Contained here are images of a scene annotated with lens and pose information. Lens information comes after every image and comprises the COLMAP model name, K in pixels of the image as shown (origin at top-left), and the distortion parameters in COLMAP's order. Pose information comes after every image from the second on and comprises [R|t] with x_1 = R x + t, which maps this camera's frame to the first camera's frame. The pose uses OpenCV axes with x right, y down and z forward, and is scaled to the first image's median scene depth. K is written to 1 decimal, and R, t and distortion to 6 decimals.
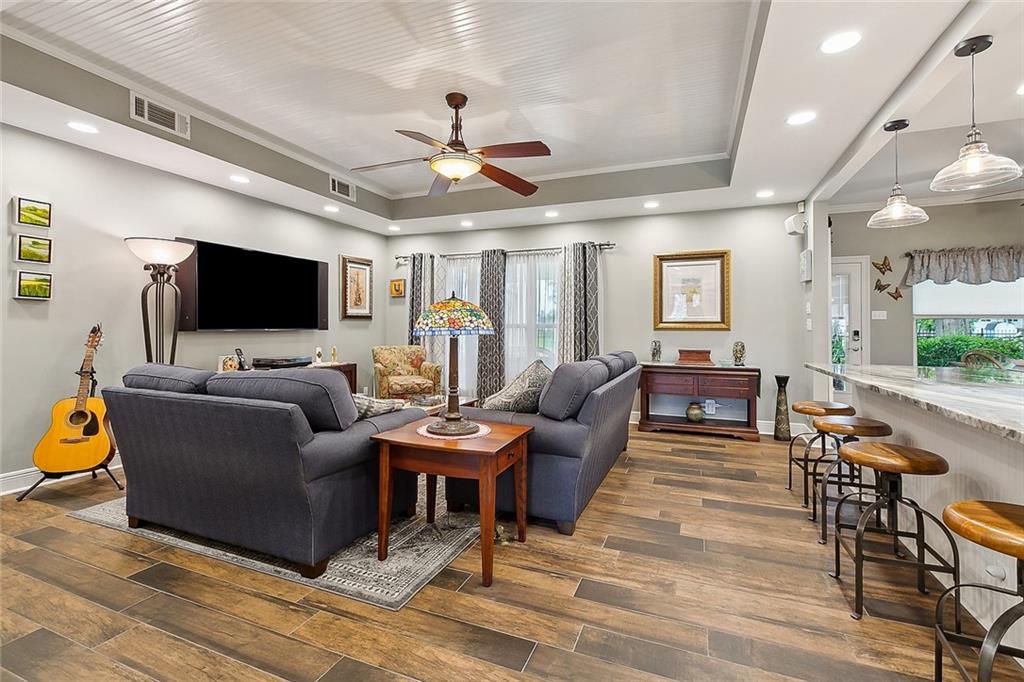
lens RADIAL K [[466.2, 0, 512.4], [0, 466.2, 330.4], [0, 0, 1]] dist [-0.001732, -0.000149]
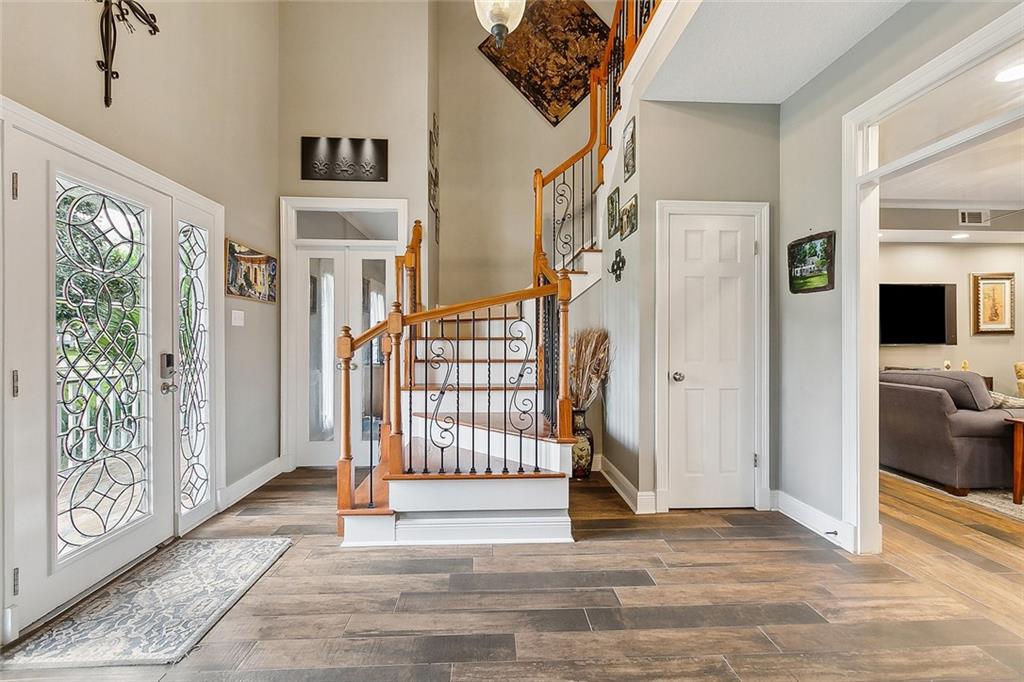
lens RADIAL K [[460.1, 0, 512.0], [0, 460.1, 341.0], [0, 0, 1]] dist [-0.000040, -0.000078]
pose [[0.425814, -0.008089, -0.904774, 0.157533], [0.003151, 0.999967, -0.007457, -0.007024], [0.904805, 0.000324, 0.425826, -0.466006]]
